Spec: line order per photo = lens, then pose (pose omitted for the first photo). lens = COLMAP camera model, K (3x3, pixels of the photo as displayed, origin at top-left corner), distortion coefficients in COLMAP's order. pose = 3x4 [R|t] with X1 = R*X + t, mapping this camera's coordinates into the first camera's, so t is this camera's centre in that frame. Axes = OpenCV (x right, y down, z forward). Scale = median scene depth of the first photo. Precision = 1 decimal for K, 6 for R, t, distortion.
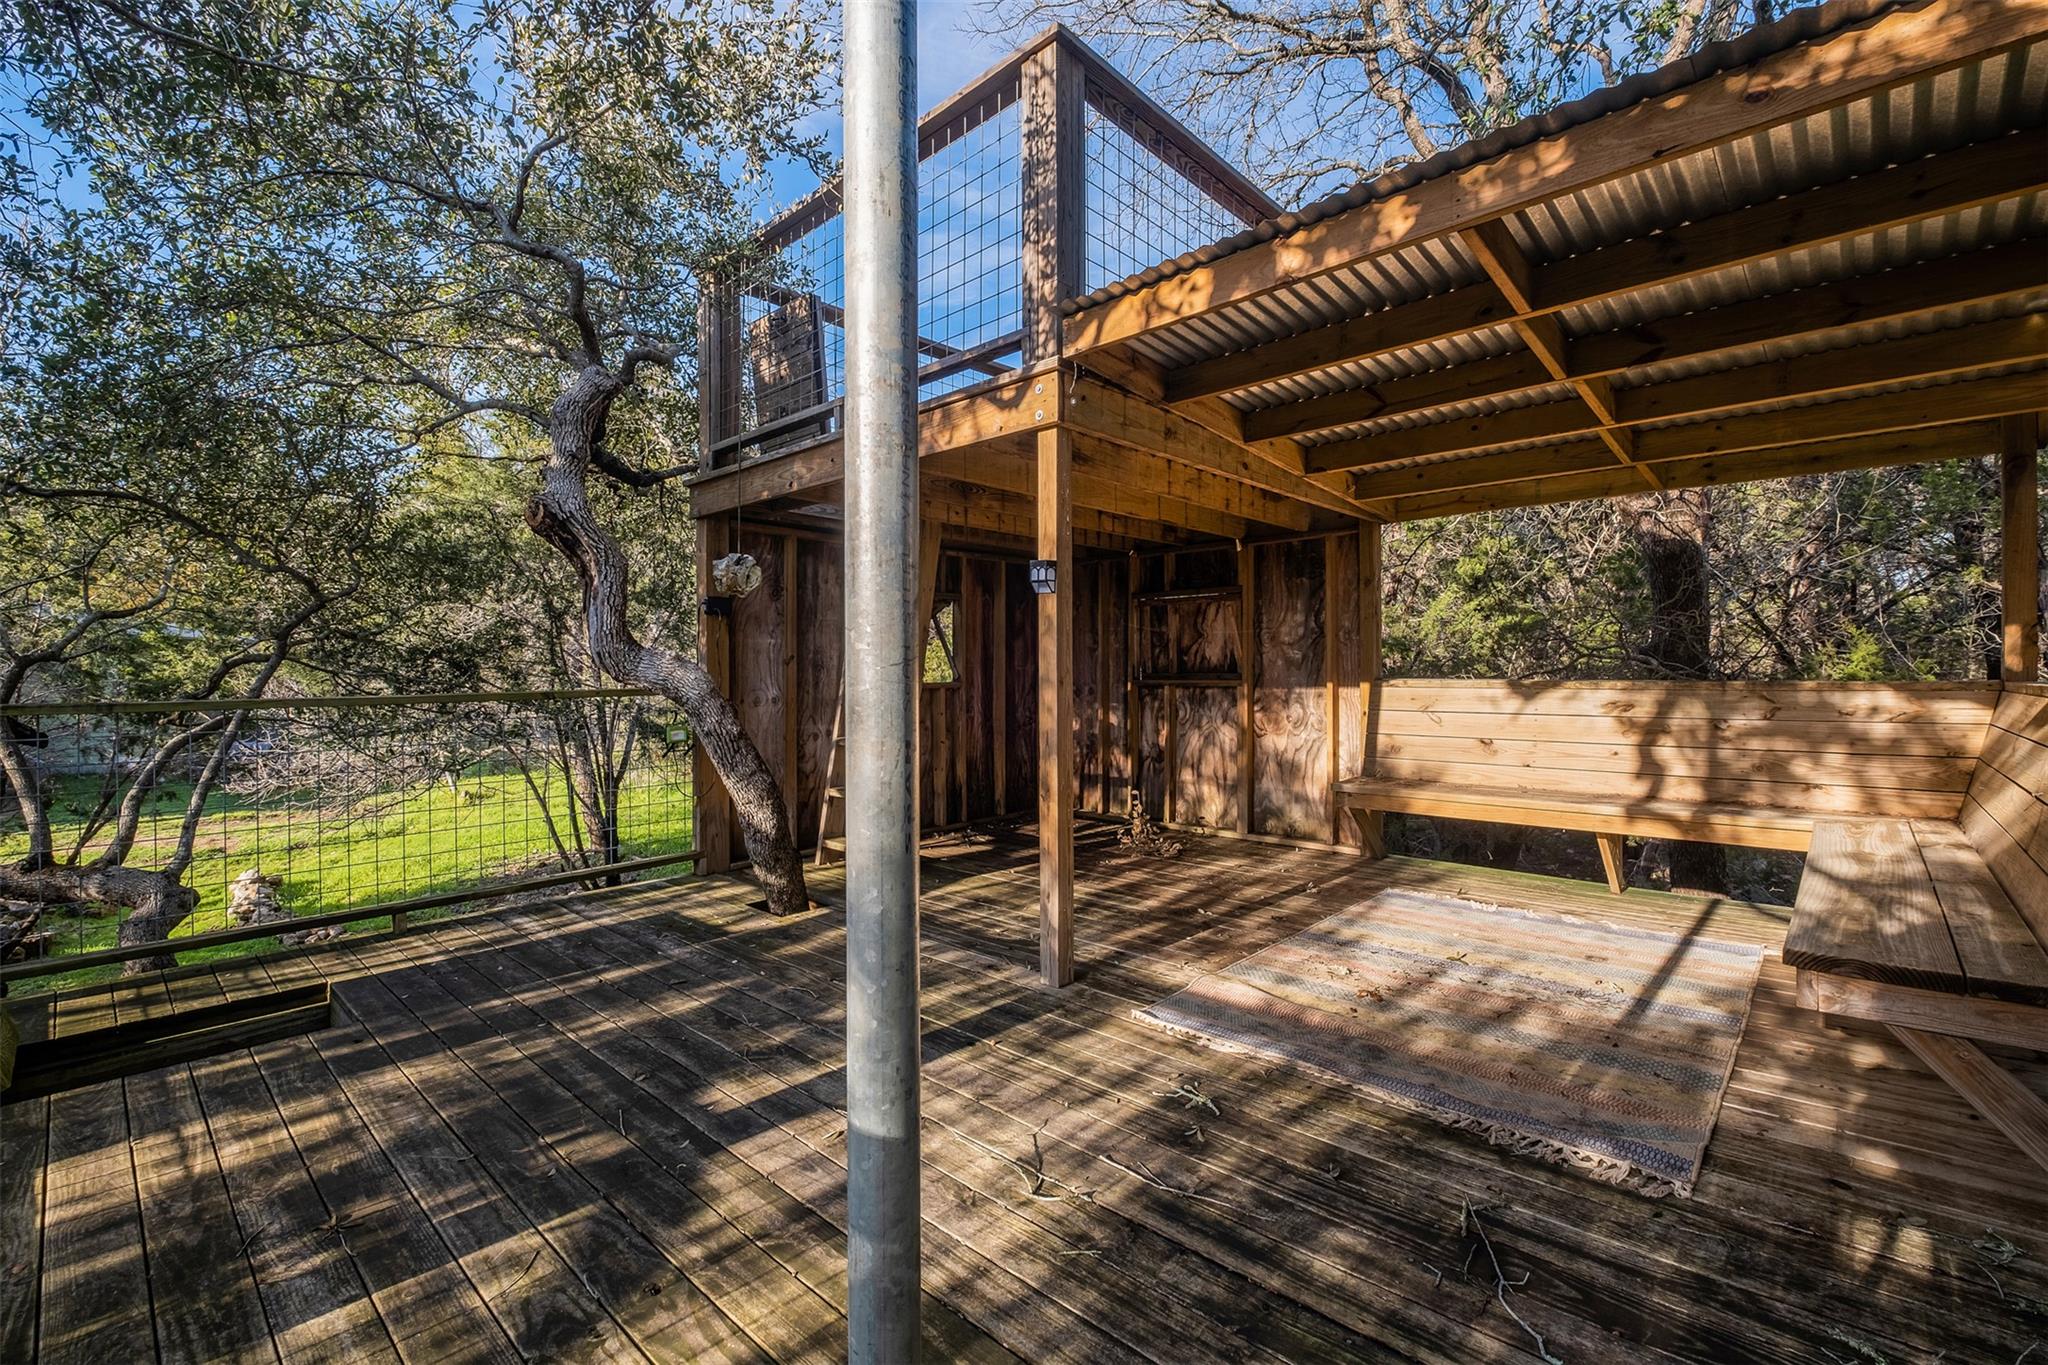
lens RADIAL K [[888.0, 0, 1036.7], [0, 888.0, 674.5], [0, 0, 1]] dist [-0.003636, -0.000529]
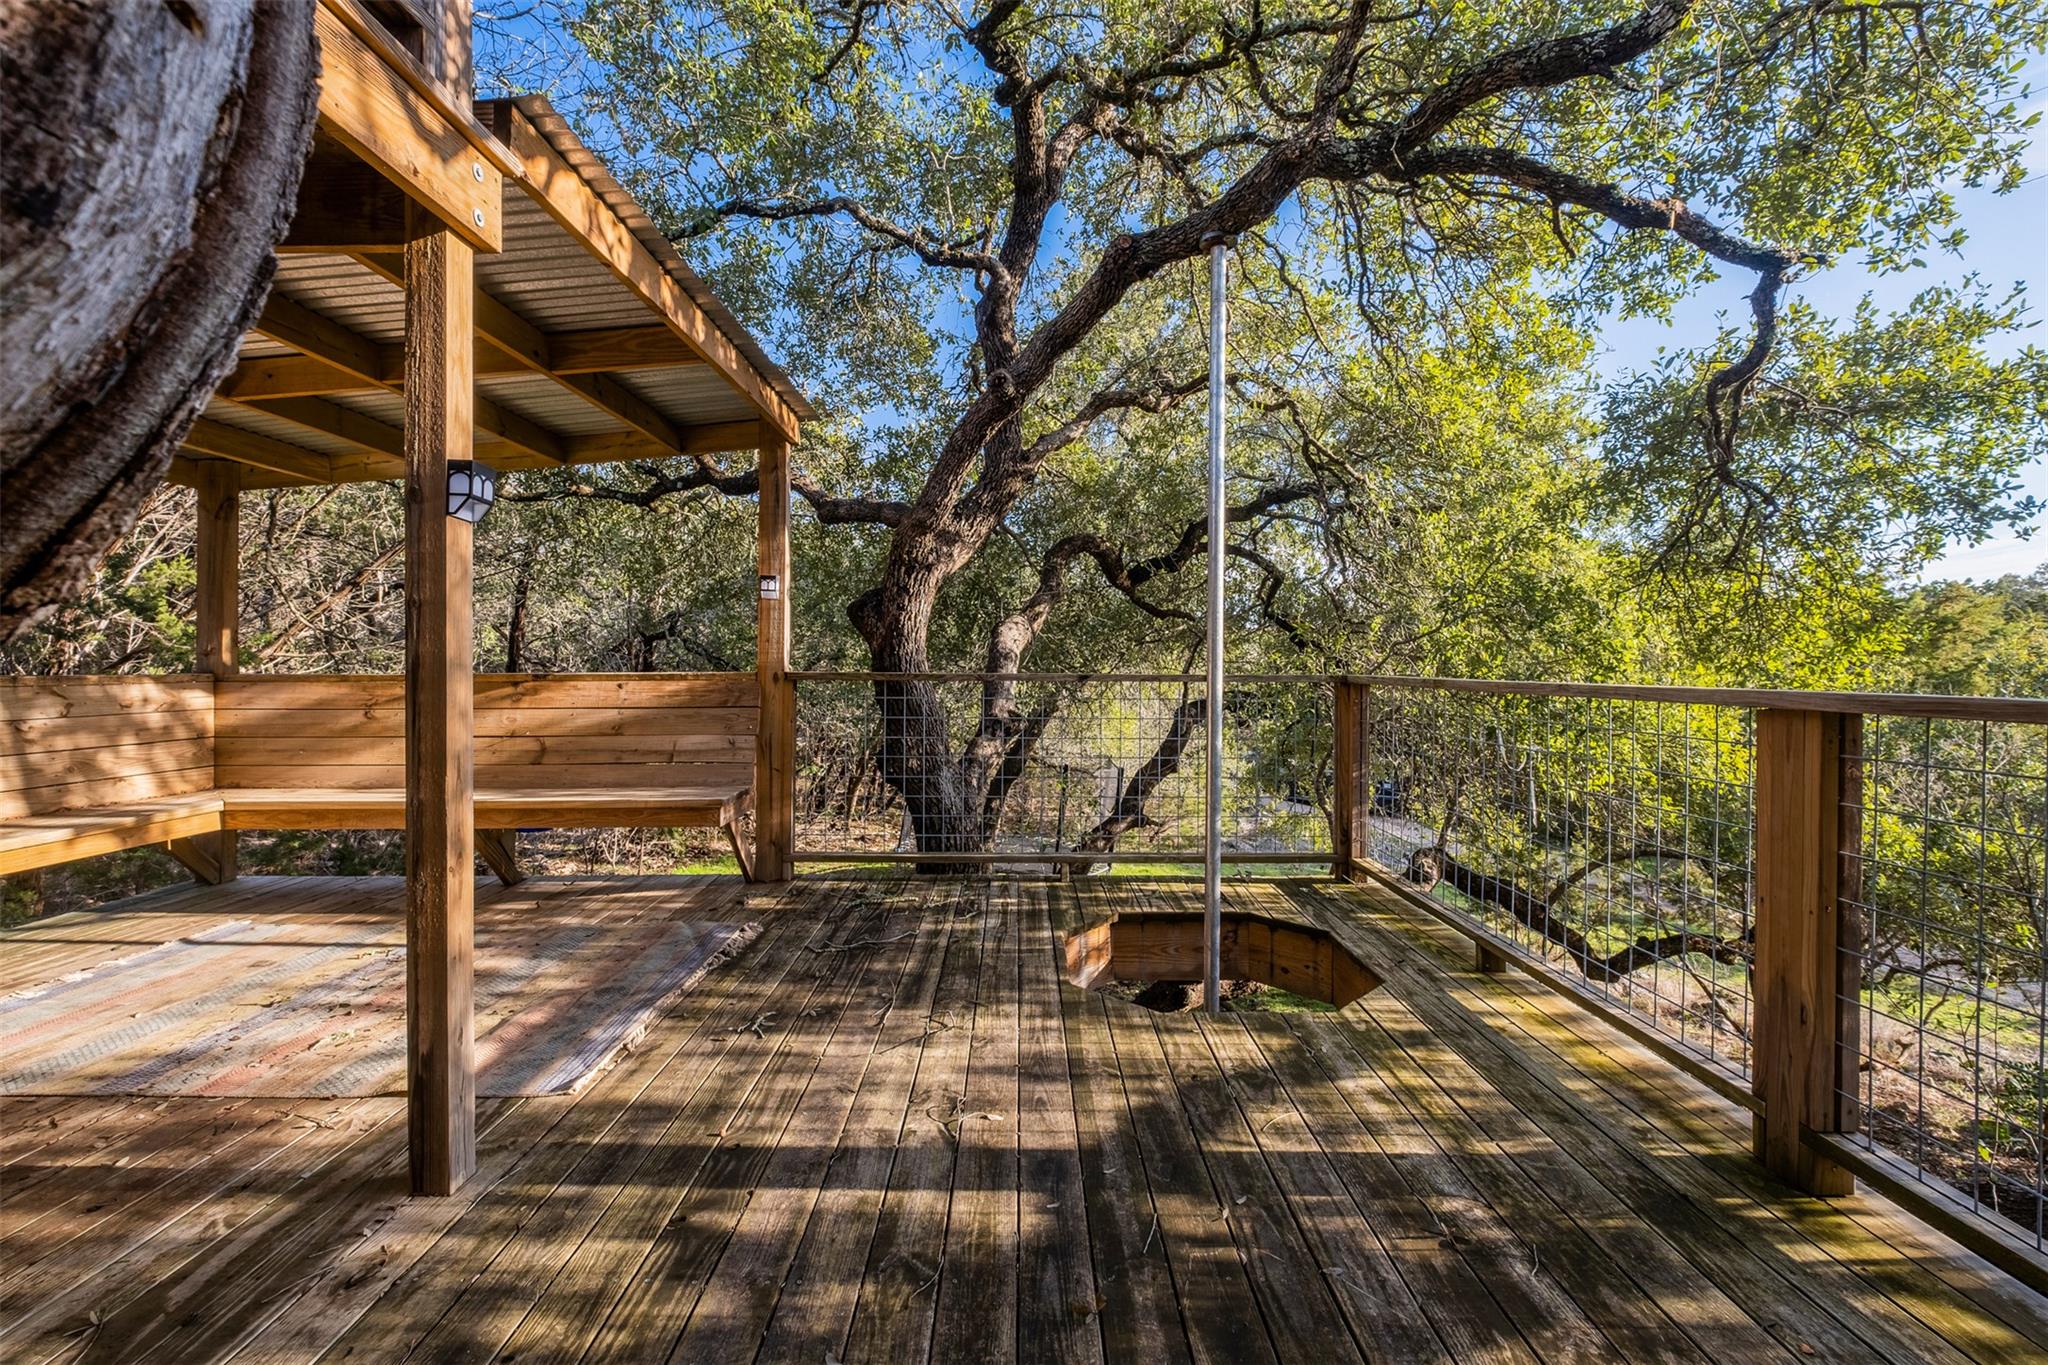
lens RADIAL K [[888.0, 0, 1030.9], [0, 888.0, 679.5], [0, 0, 1]] dist [-0.003636, -0.000529]
pose [[-0.683237, -0.004361, 0.730184, -0.833472], [0.006887, 0.999899, 0.012417, 0.012854], [-0.730165, 0.013513, -0.683138, 1.387728]]
